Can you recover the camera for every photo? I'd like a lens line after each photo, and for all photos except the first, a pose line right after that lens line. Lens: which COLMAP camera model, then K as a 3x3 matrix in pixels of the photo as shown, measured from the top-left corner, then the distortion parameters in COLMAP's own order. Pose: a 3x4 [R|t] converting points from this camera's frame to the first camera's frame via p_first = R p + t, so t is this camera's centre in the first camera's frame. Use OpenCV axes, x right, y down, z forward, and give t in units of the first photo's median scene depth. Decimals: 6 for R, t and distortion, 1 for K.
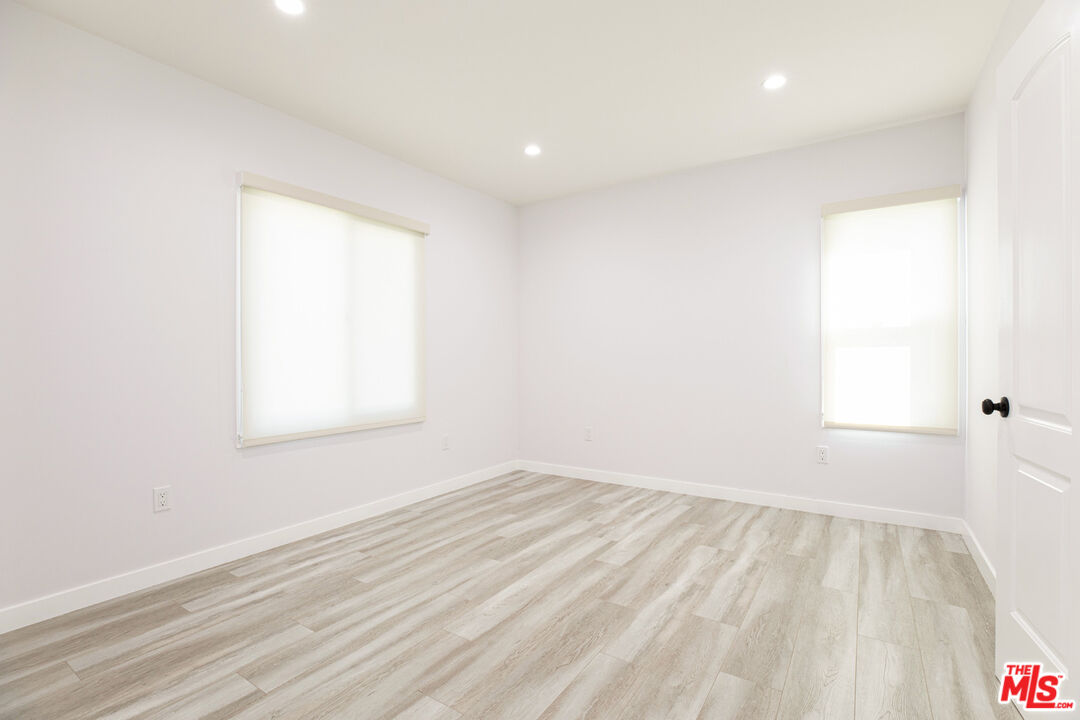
lens RADIAL K [[488.8, 0, 566.8], [0, 488.8, 362.0], [0, 0, 1]] dist [0.004620, -0.000590]
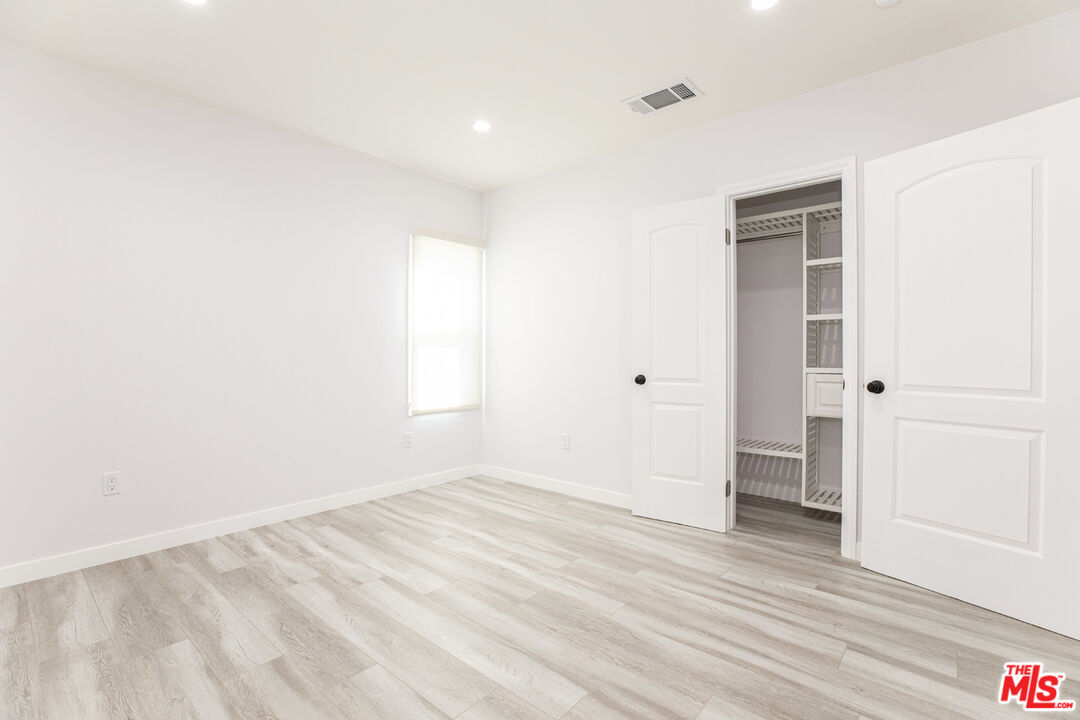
lens RADIAL K [[488.8, 0, 540.5], [0, 488.8, 365.8], [0, 0, 1]] dist [0.004620, -0.000590]
pose [[0.150294, -0.006055, 0.988623, -0.618162], [-0.002734, 0.999975, 0.006540, 0.011056], [-0.988638, -0.003686, 0.150274, 0.583943]]
